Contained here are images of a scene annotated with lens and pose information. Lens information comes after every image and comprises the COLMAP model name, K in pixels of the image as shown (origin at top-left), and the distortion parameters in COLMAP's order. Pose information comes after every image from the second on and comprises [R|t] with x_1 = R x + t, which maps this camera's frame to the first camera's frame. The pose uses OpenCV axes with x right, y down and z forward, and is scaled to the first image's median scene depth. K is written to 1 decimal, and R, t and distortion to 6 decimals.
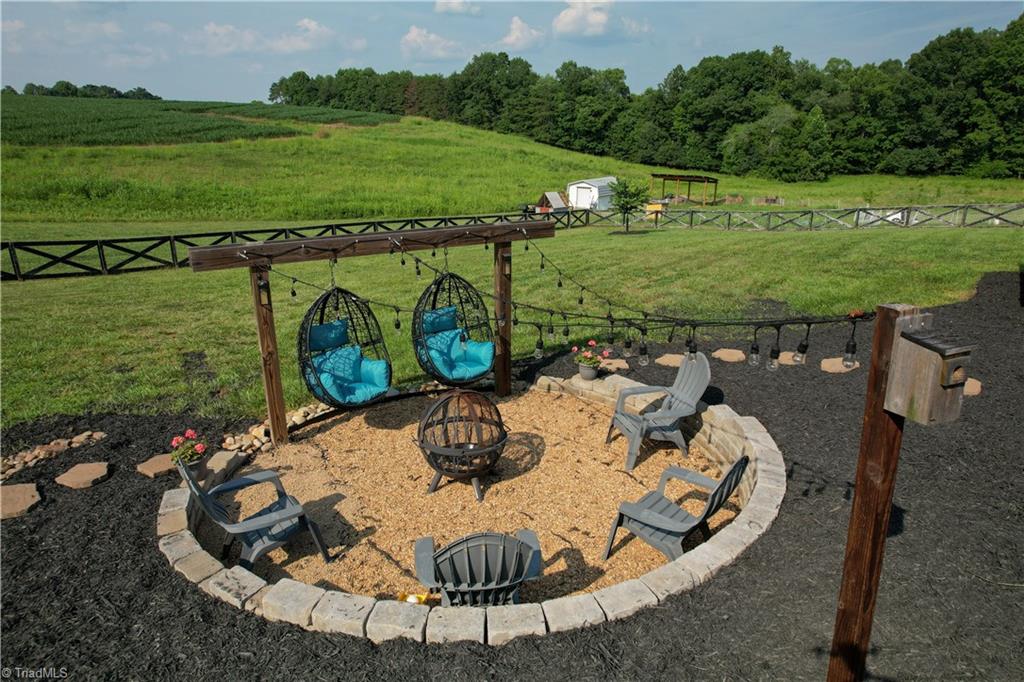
lens RADIAL K [[654.0, 0, 512.0], [0, 654.0, 341.0], [0, 0, 1]] dist [-0.037701, 0.005306]
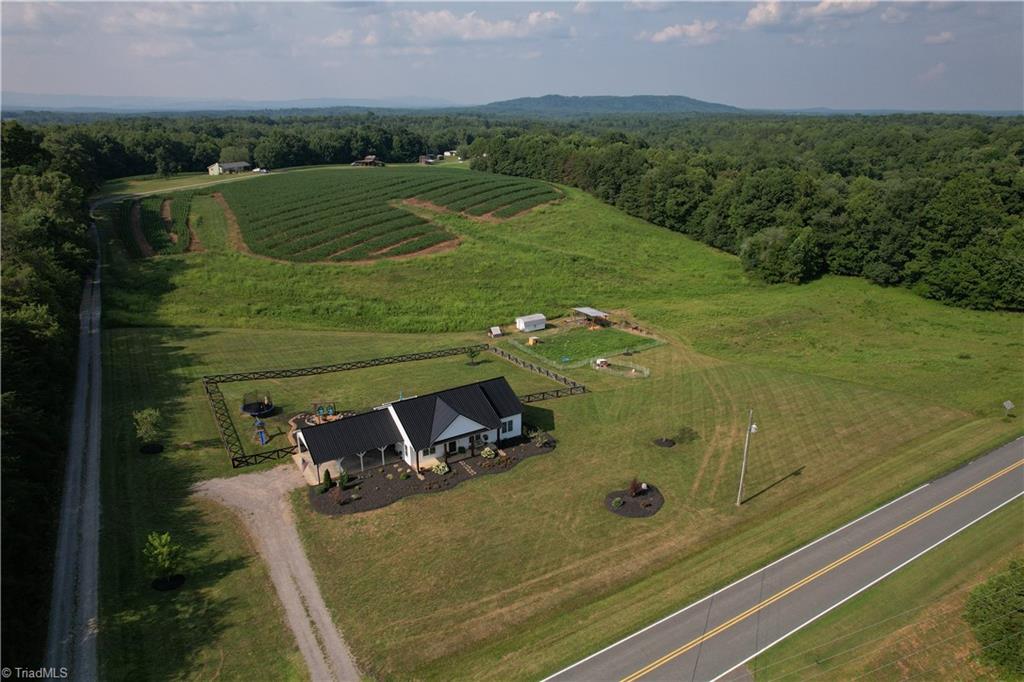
lens RADIAL K [[654.0, 0, 512.0], [0, 654.0, 341.0], [0, 0, 1]] dist [-0.037701, 0.005306]
pose [[0.936297, 0.112624, -0.332661, 0.278044], [-0.101806, 0.993555, 0.049834, -0.097386], [0.336129, -0.012792, 0.941729, -0.380672]]
